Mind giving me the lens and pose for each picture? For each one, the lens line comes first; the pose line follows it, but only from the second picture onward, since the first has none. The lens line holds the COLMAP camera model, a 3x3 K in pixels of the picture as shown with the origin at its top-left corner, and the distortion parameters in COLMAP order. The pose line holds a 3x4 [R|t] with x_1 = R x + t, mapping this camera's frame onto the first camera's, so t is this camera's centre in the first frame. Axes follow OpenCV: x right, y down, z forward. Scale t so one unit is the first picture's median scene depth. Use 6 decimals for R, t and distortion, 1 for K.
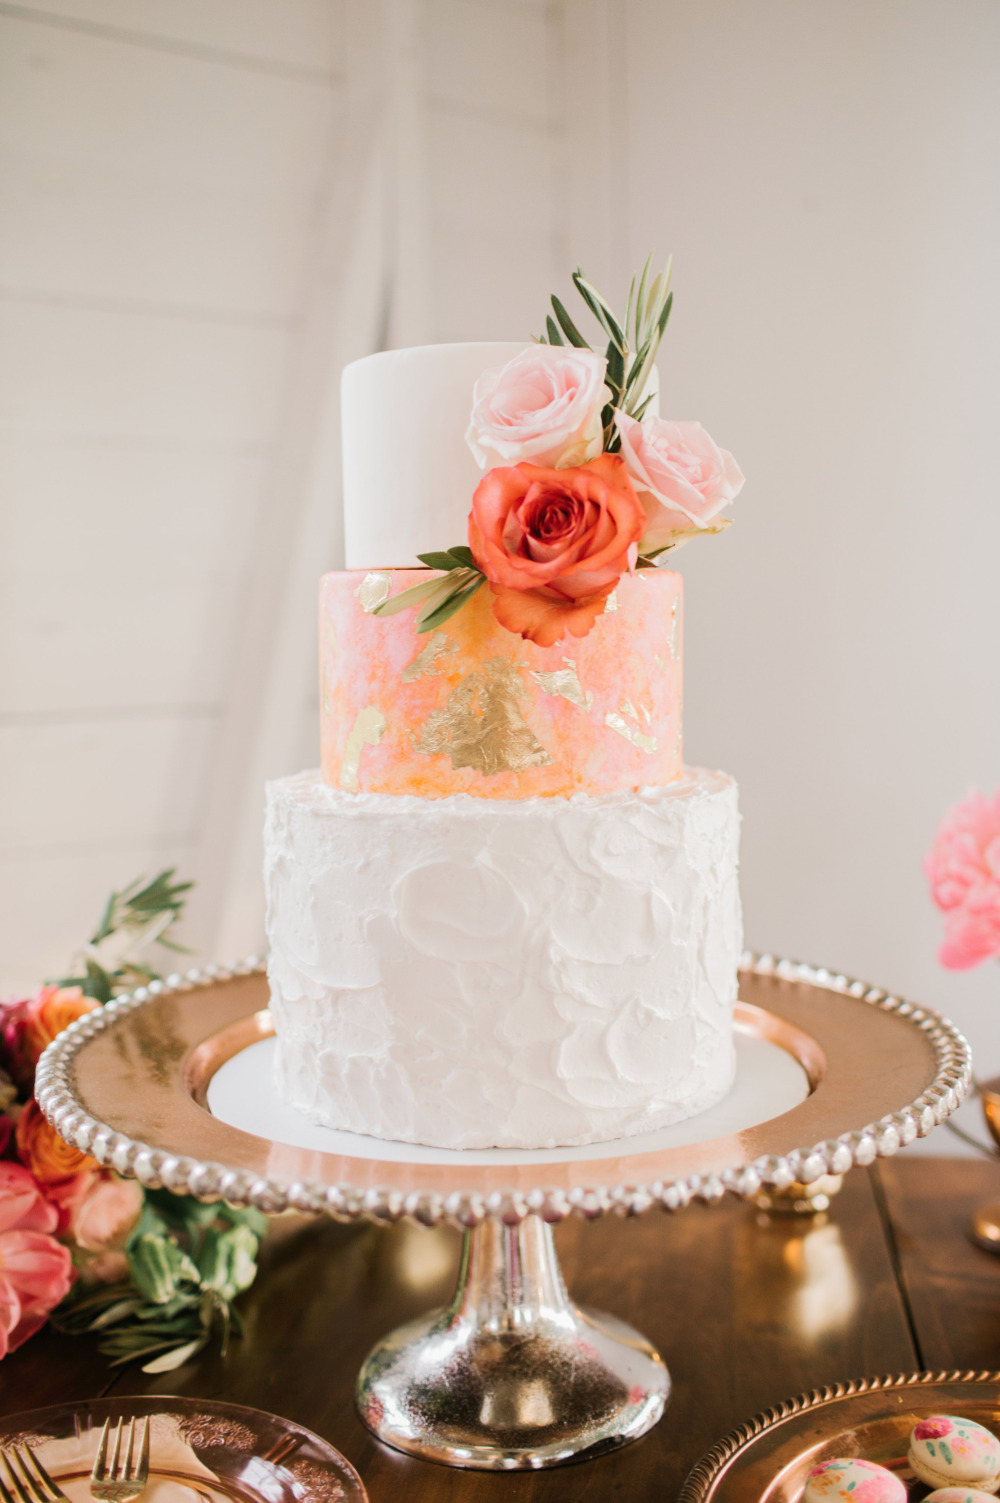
lens RADIAL K [[1570.8, 0, 500.0], [0, 1570.8, 751.5], [0, 0, 1]] dist [-0.078148, -0.017362]
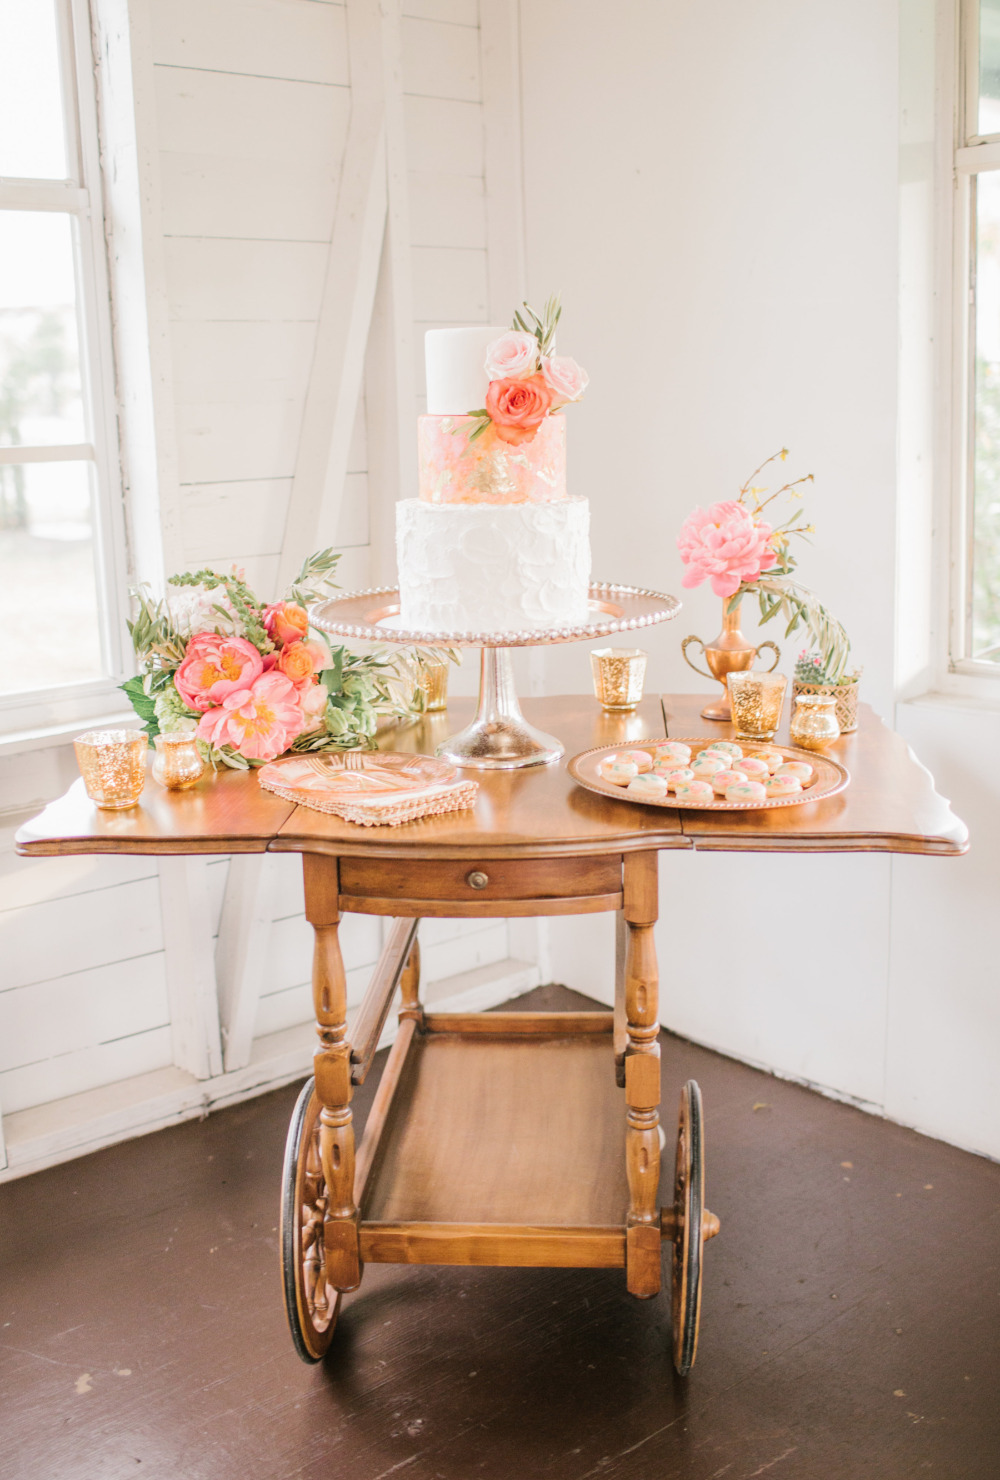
lens RADIAL K [[1578.2, 0, 500.0], [0, 1578.2, 740.0], [0, 0, 1]] dist [-0.129288, 0.002266]
pose [[0.996858, -0.024210, 0.075415, -0.203666], [0.013802, 0.990668, 0.135598, 0.063630], [-0.077994, -0.134132, 0.987889, -1.650983]]
